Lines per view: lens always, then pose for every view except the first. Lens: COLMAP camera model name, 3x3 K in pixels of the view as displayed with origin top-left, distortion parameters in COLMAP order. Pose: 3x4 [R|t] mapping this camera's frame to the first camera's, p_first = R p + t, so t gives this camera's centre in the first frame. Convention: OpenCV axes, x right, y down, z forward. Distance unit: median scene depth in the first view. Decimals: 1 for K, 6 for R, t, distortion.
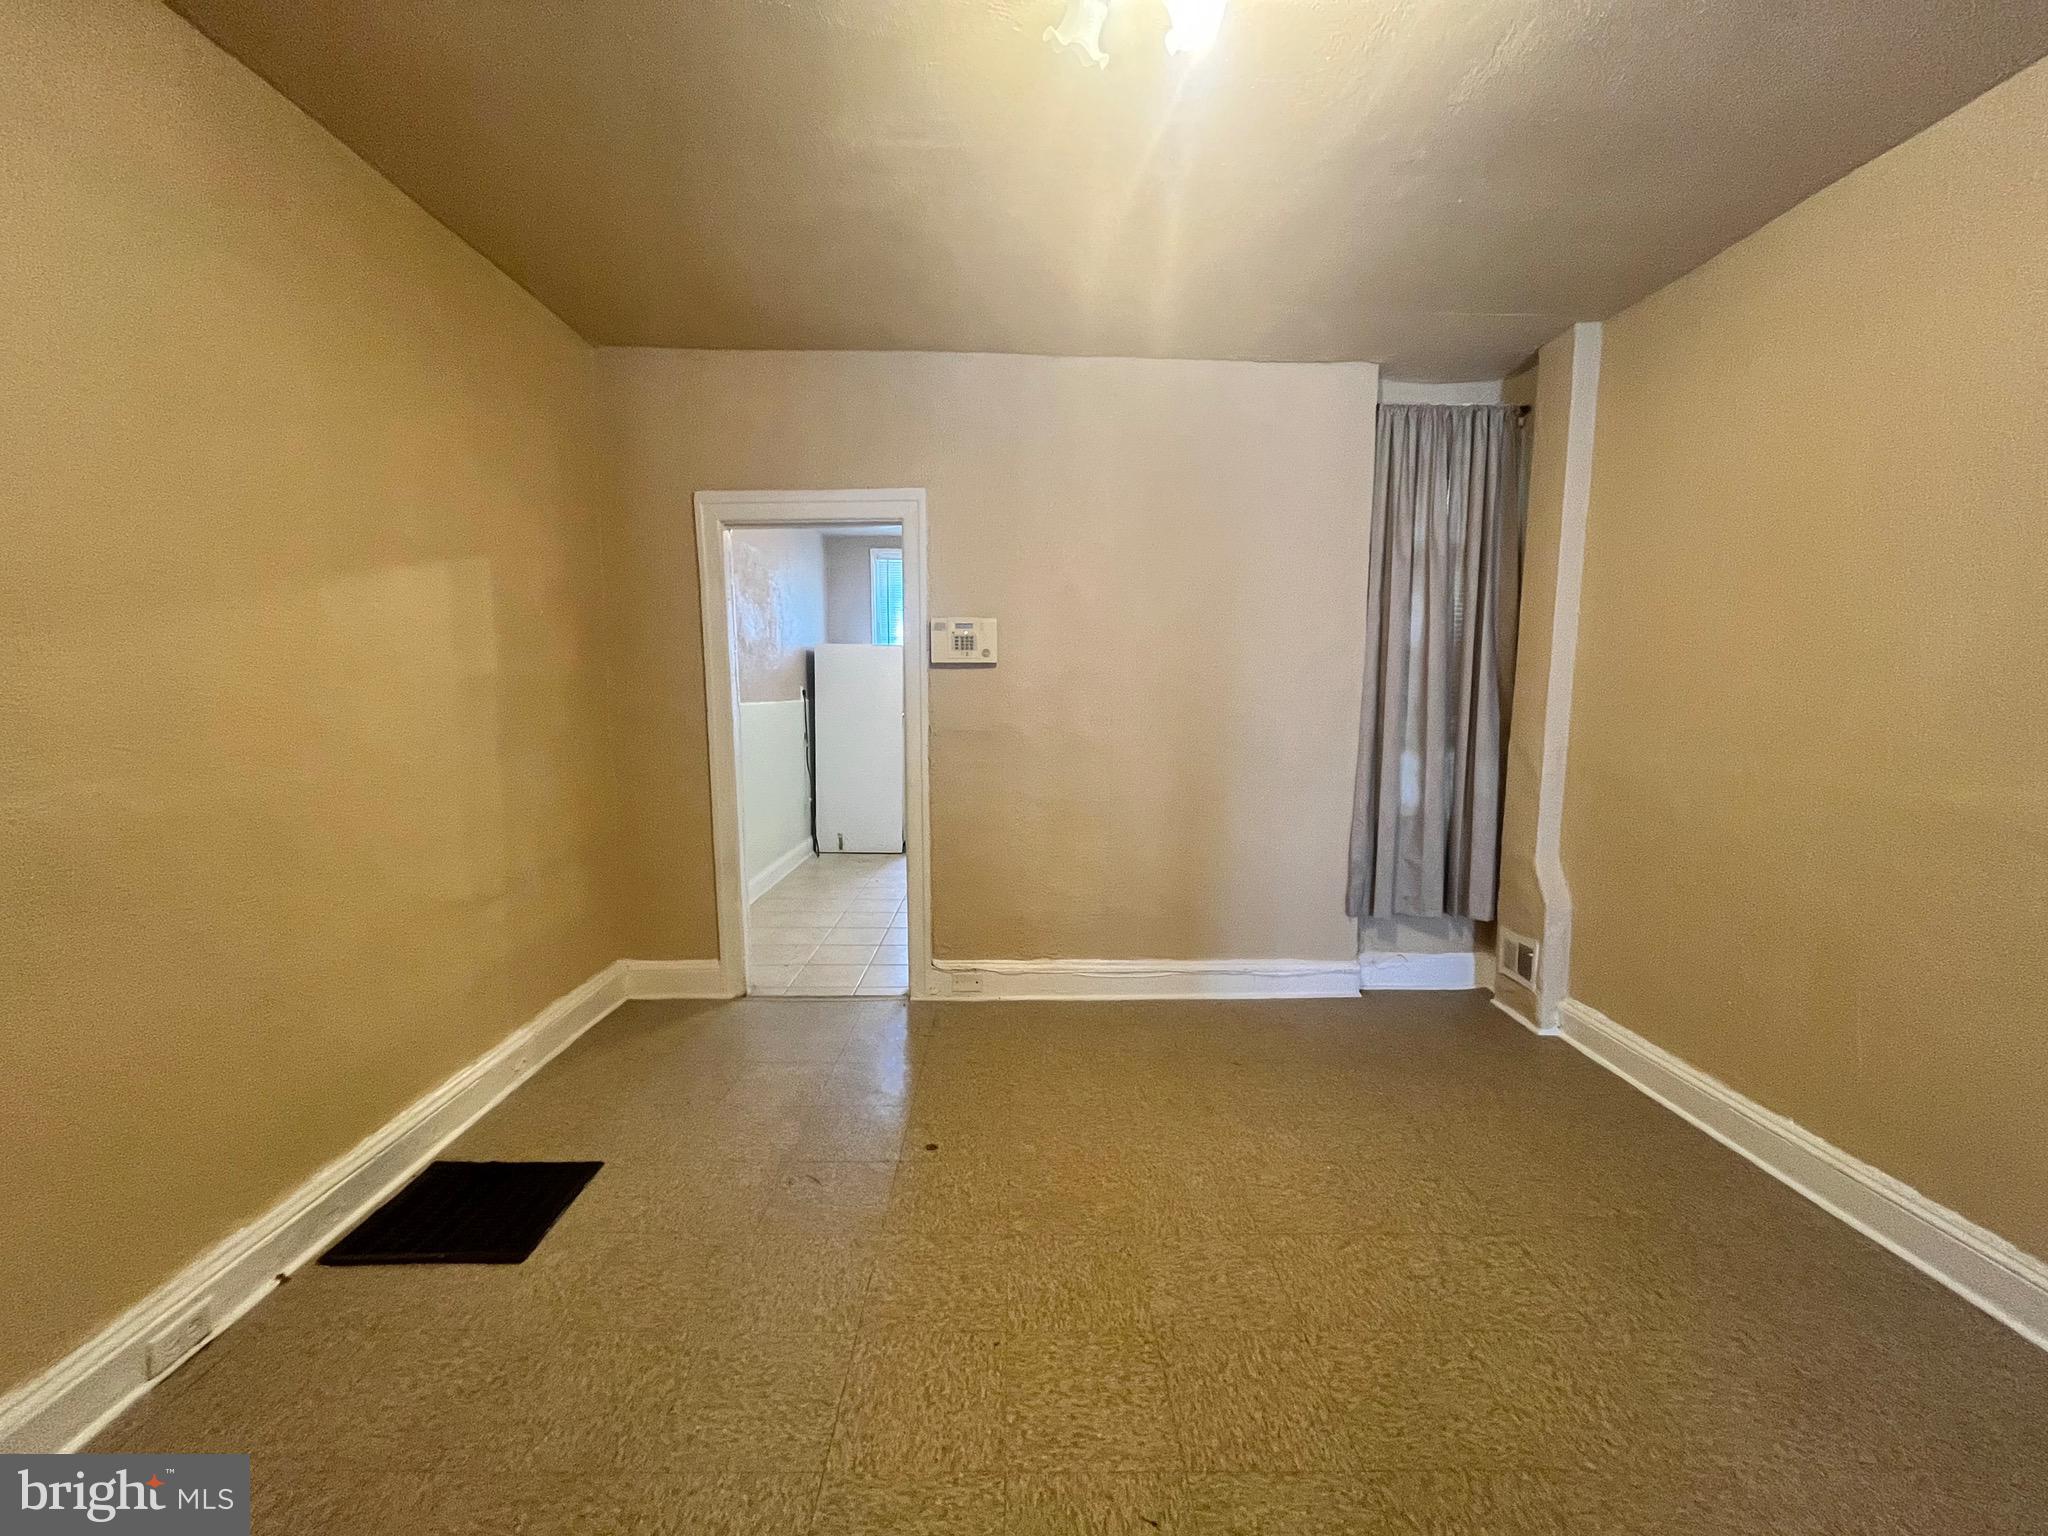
lens RADIAL K [[830.5, 0, 1020.8], [0, 830.5, 763.8], [0, 0, 1]] dist [-0.004358, -0.000374]
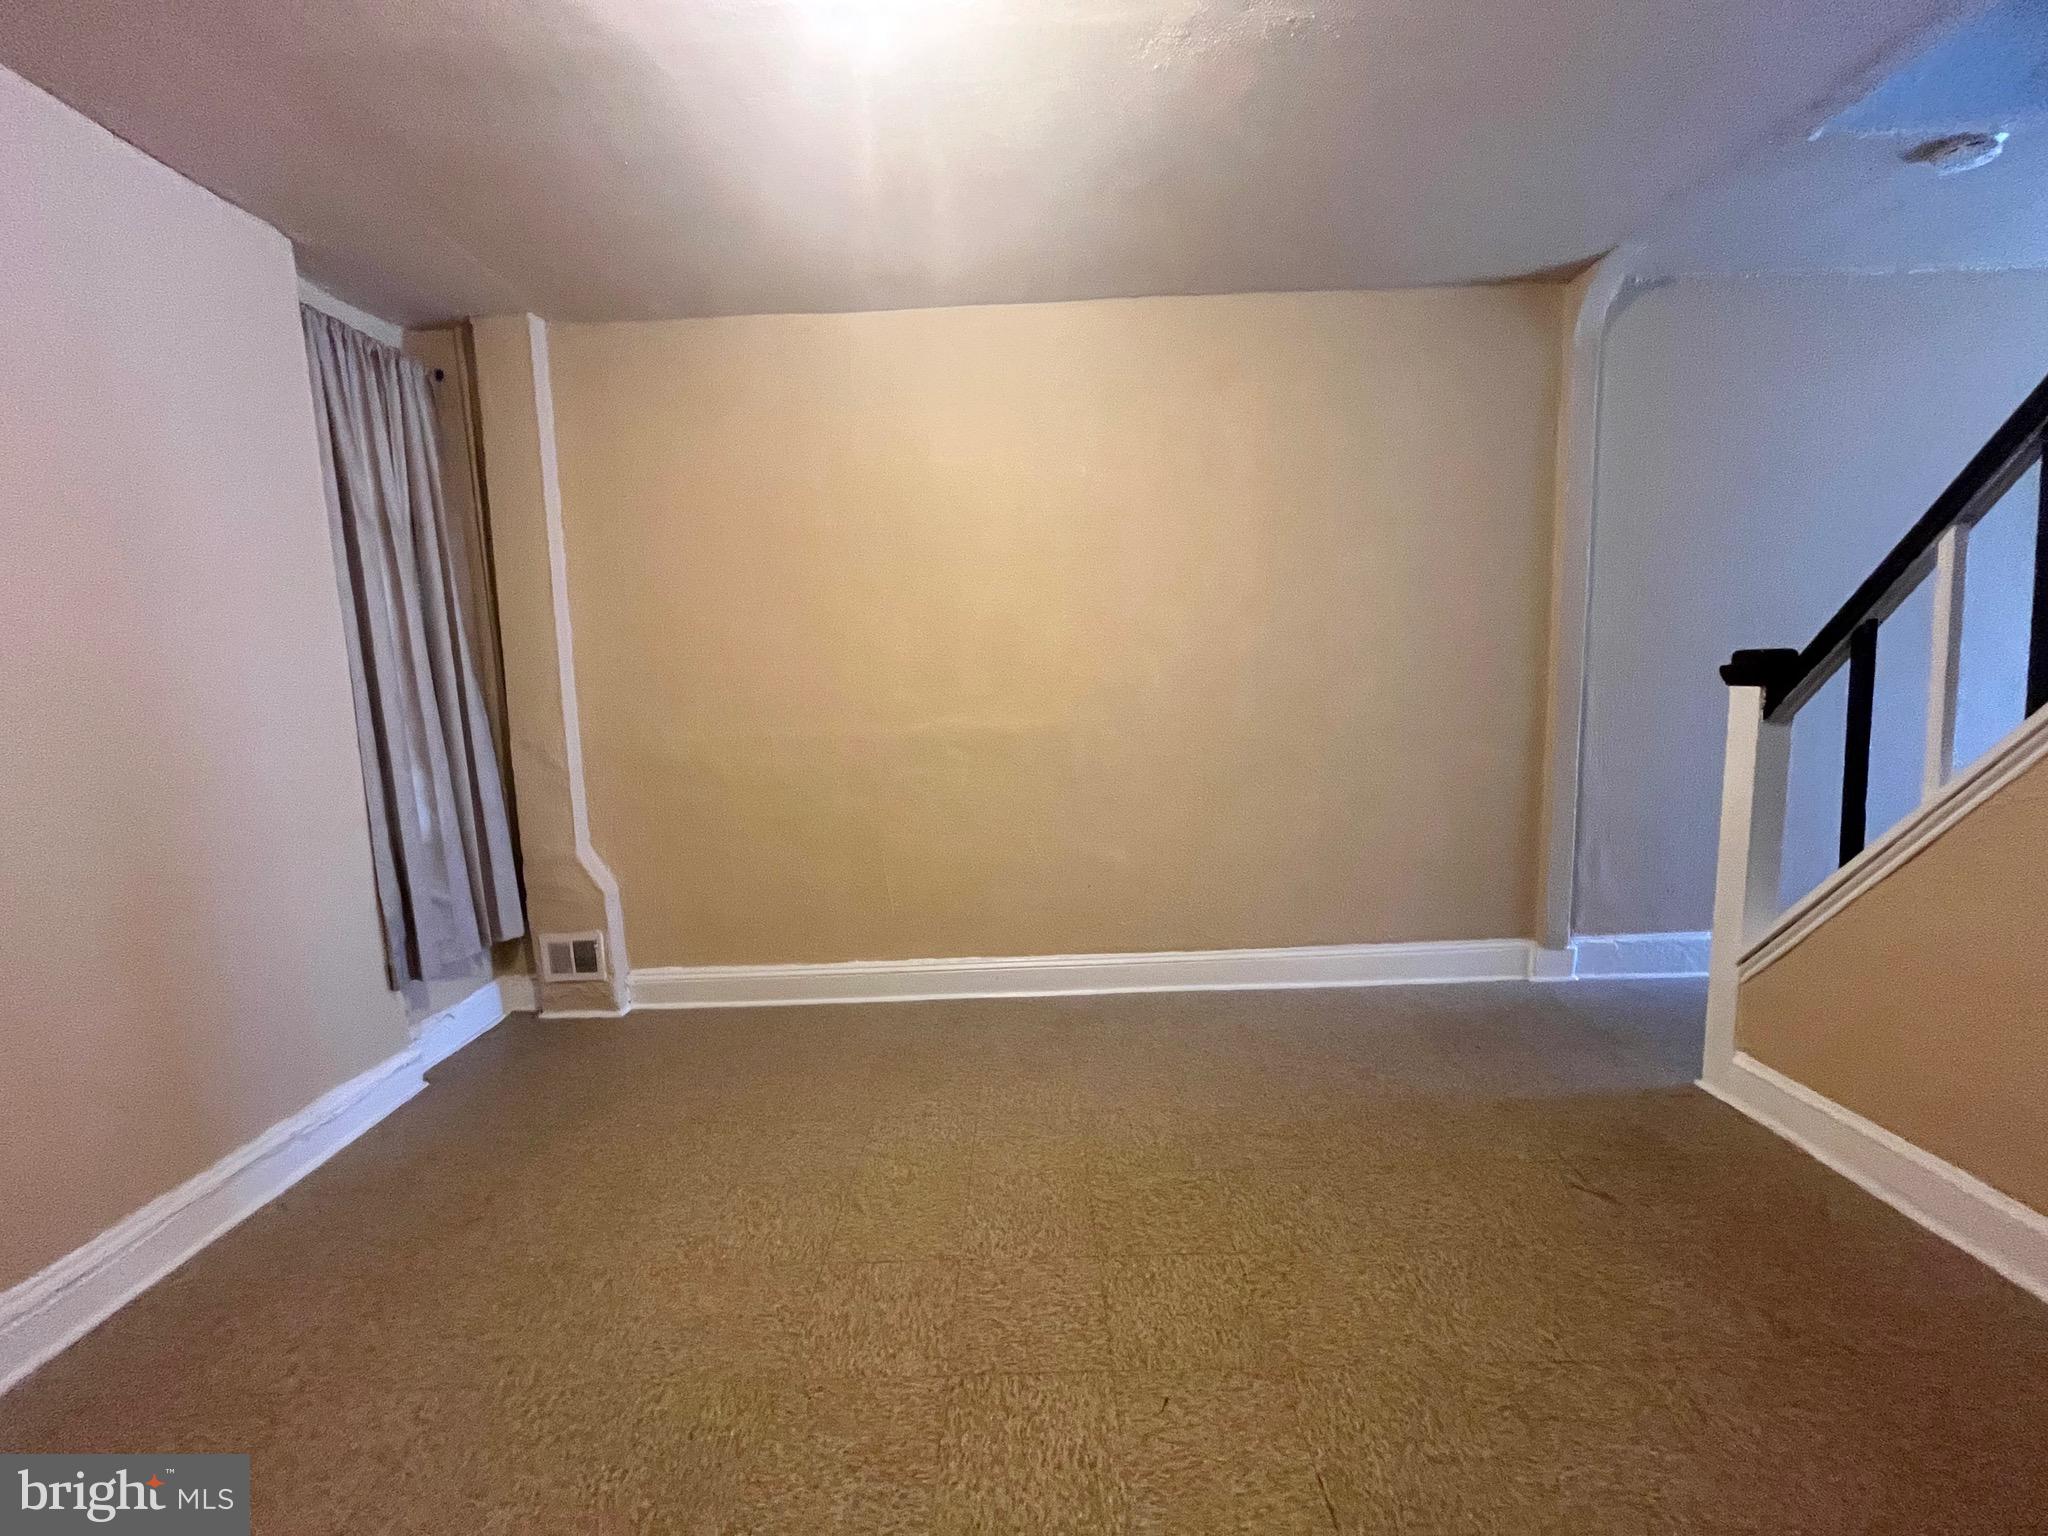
lens RADIAL K [[830.5, 0, 1020.8], [0, 830.5, 763.8], [0, 0, 1]] dist [-0.004358, -0.000374]
pose [[0.012392, -0.115354, 0.993247, -0.350784], [0.132327, 0.984776, 0.112720, -0.032007], [-0.991129, 0.130037, 0.027468, 0.434657]]
